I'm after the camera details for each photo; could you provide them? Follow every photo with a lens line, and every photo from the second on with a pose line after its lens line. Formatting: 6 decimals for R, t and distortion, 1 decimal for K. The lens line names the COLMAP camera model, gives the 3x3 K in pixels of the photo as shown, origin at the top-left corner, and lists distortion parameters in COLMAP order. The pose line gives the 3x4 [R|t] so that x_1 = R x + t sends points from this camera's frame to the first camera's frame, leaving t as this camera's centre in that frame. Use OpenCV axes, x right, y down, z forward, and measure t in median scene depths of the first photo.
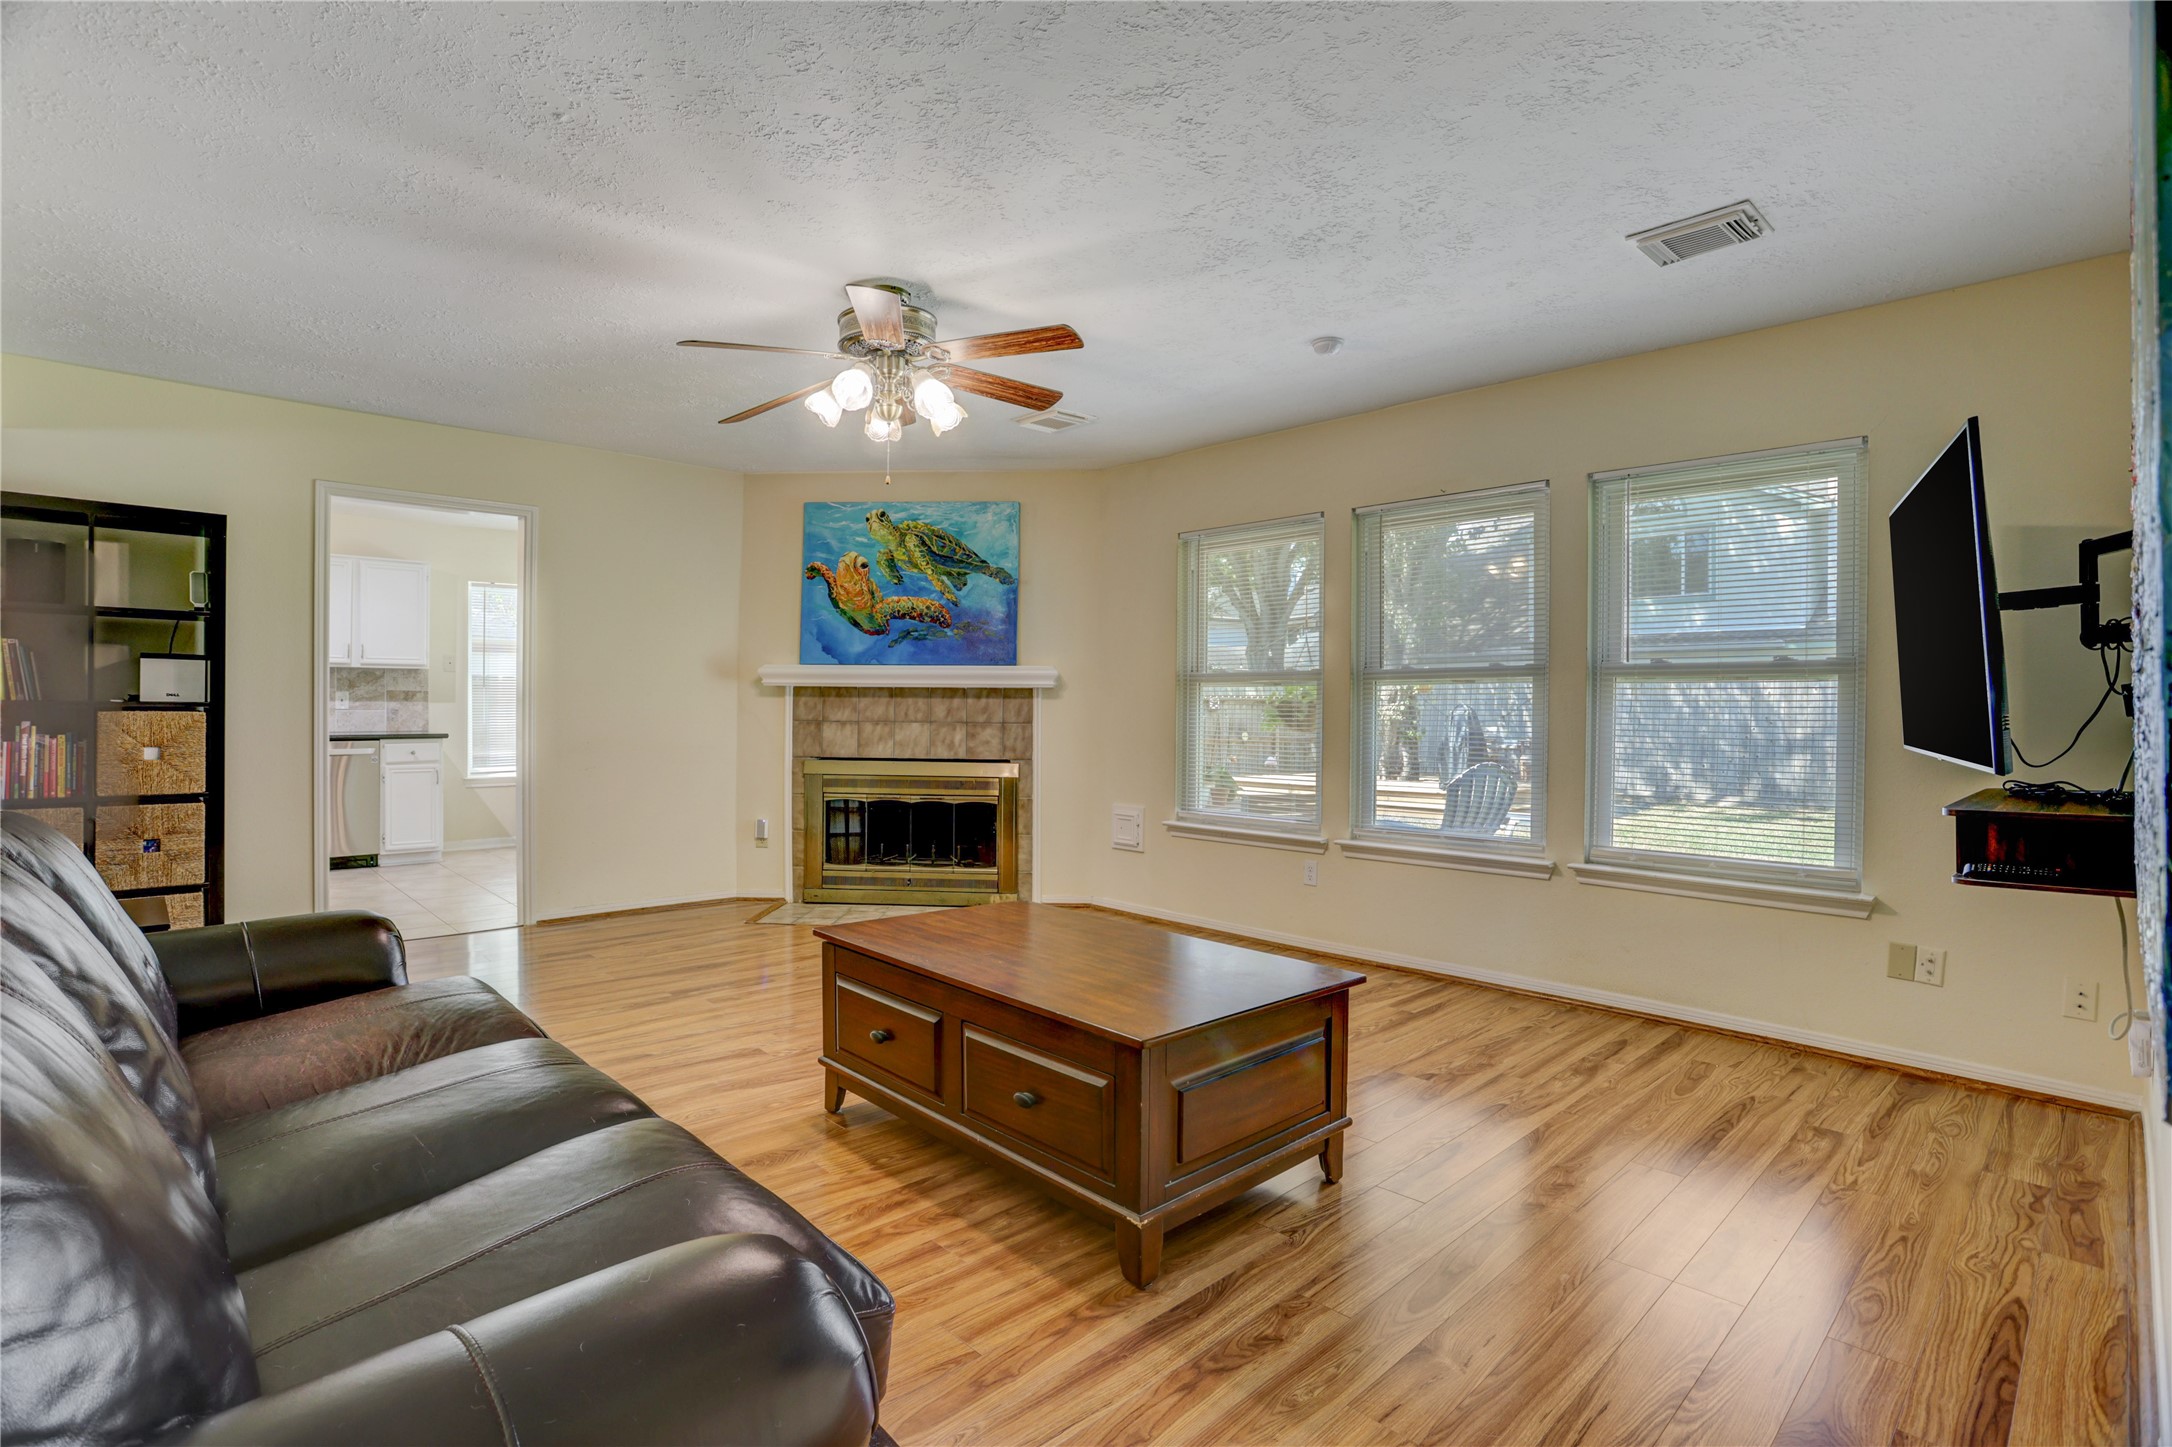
lens RADIAL K [[1062.8, 0, 1086.0], [0, 1062.8, 723.5], [0, 0, 1]] dist [-0.031399, 0.000159]
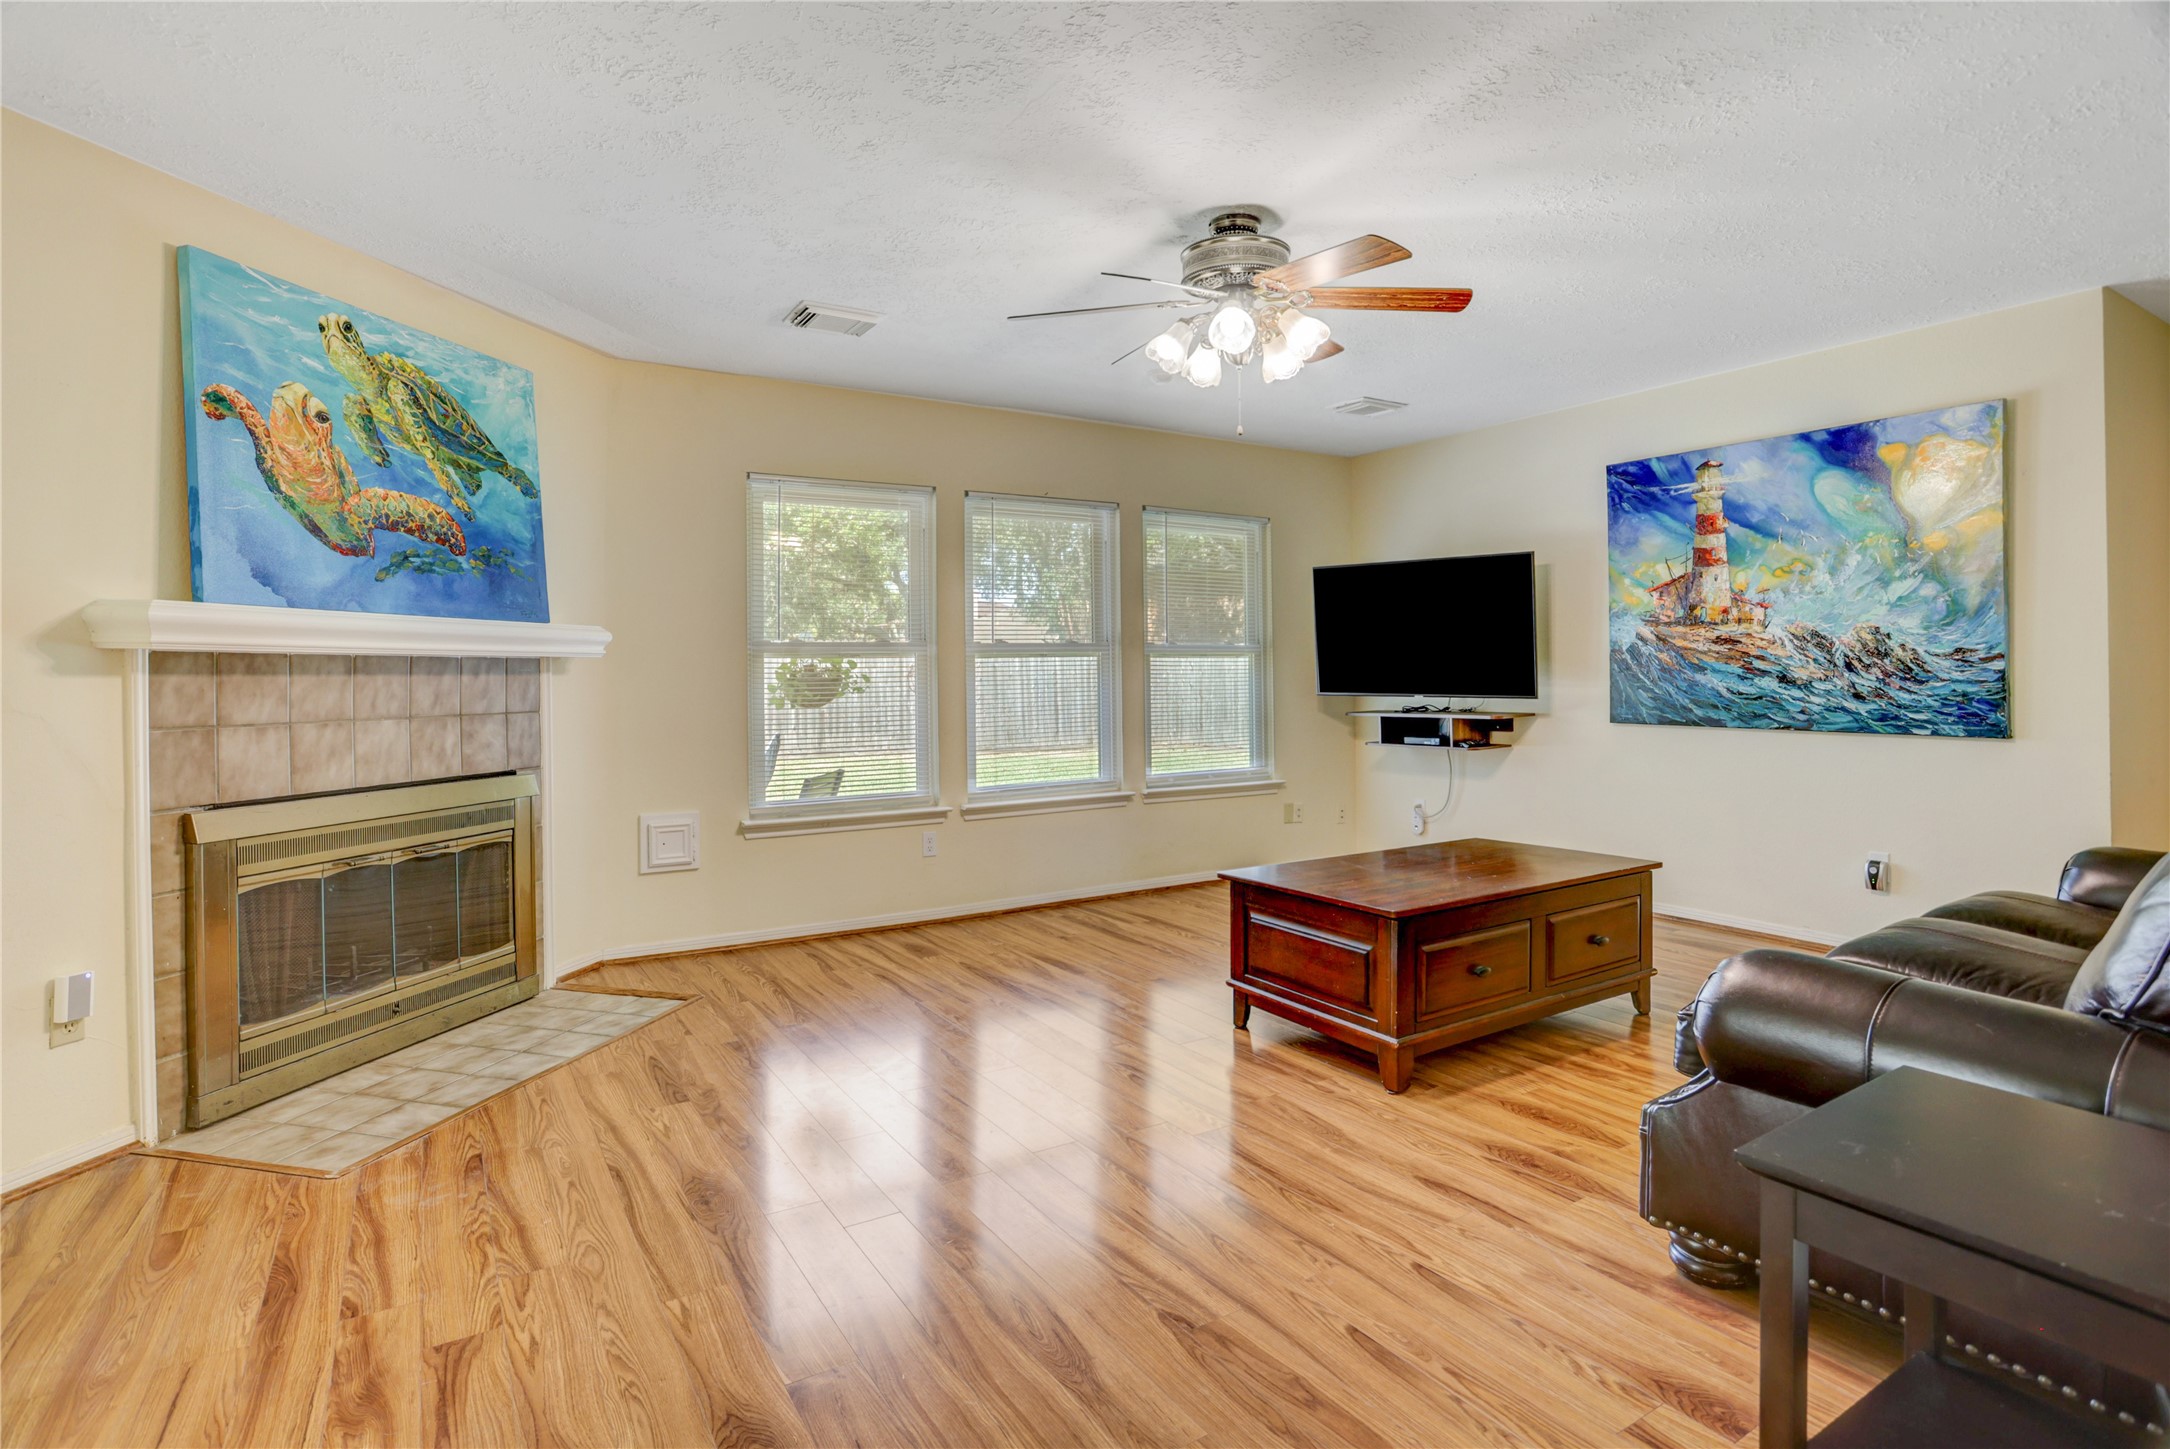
lens RADIAL K [[1055.5, 0, 1106.5], [0, 1055.5, 669.2], [0, 0, 1]] dist [-0.028337, 0.000440]
pose [[0.178418, -0.004251, 0.983946, -0.632999], [0.016248, 0.999867, 0.001374, -0.021806], [-0.983821, 0.015742, 0.178464, 0.540285]]
